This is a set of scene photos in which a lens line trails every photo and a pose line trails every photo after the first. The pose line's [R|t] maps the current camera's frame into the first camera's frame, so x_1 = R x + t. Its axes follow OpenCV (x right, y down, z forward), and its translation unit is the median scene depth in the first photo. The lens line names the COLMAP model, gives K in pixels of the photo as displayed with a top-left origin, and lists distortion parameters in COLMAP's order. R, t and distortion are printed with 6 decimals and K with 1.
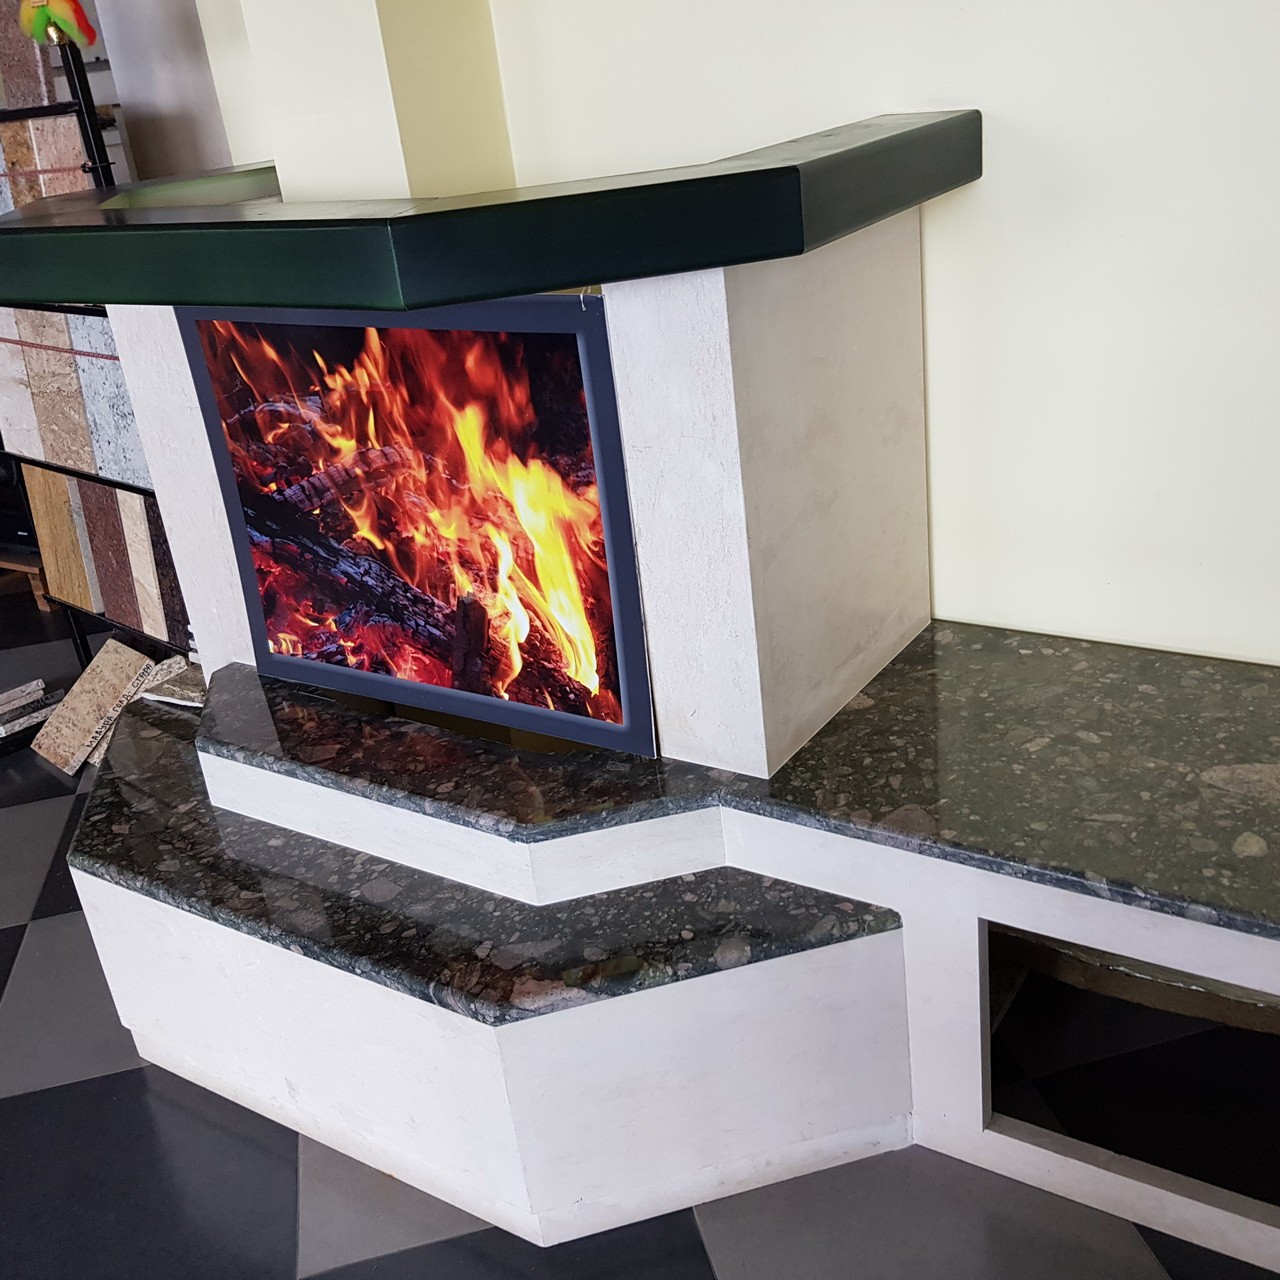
lens RADIAL K [[1341.3, 0, 777.3], [0, 1341.3, 649.0], [0, 0, 1]] dist [0.018052, 0.000000]
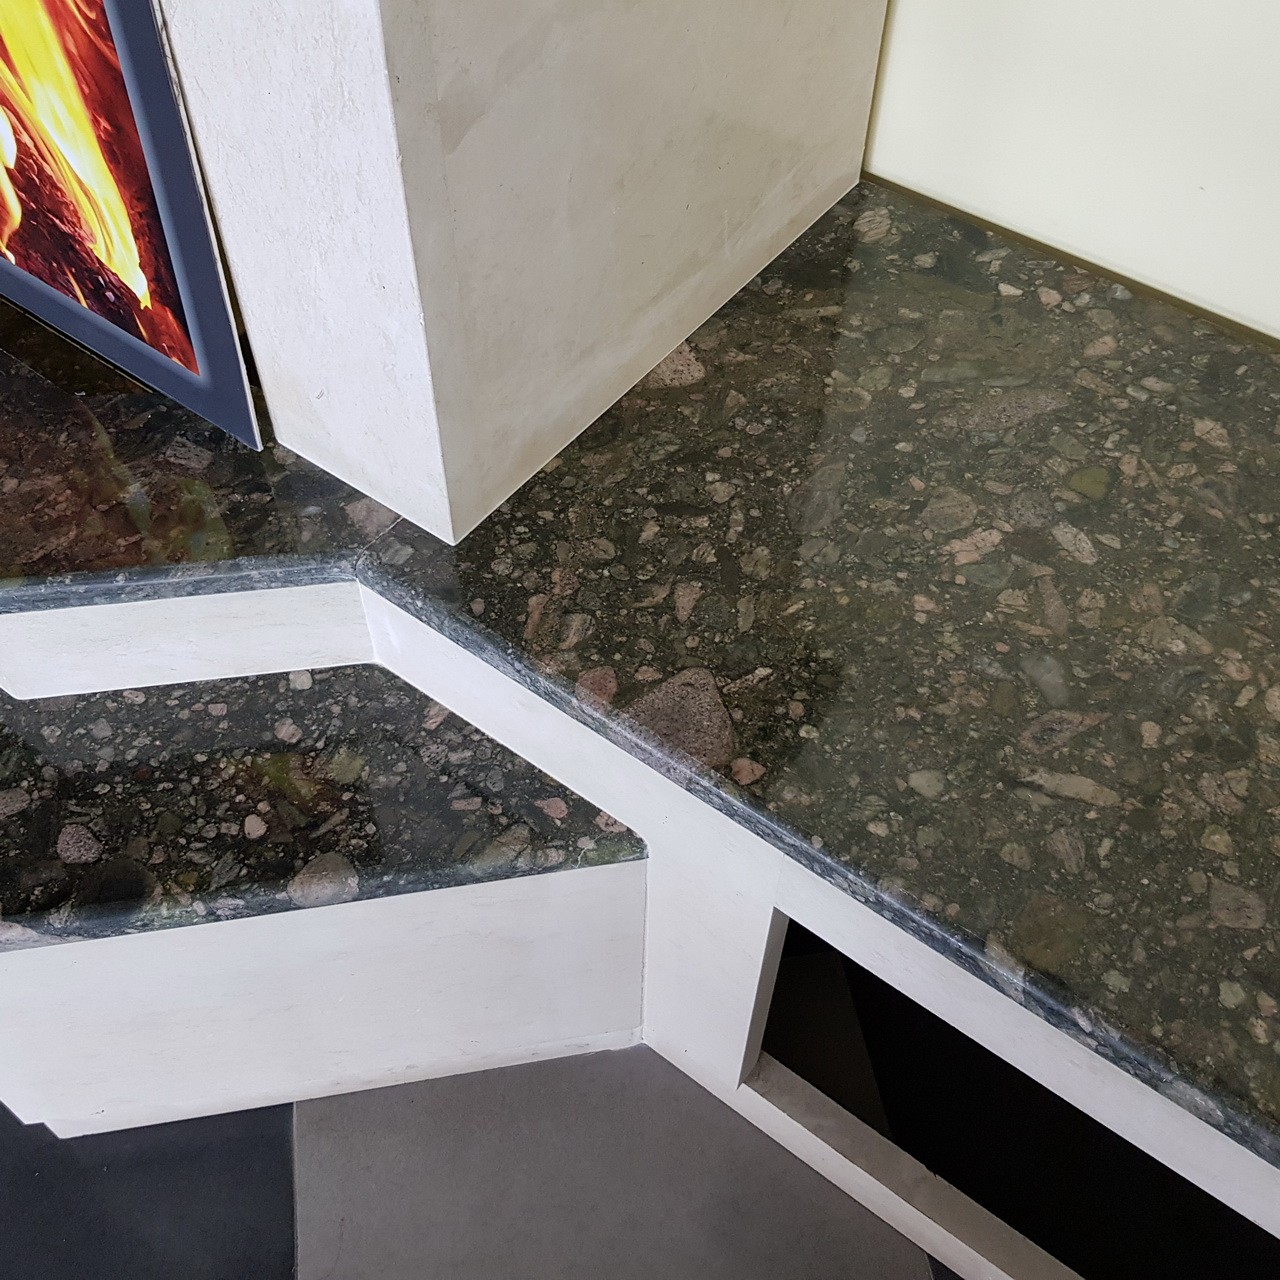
lens RADIAL K [[1341.3, 0, 657.5], [0, 1341.3, 664.1], [0, 0, 1]] dist [0.018052, 0.000000]
pose [[0.986700, 0.162350, 0.008100, 0.071247], [-0.147000, 0.869925, 0.470767, -0.114546], [0.069383, -0.465697, 0.882220, 0.487378]]
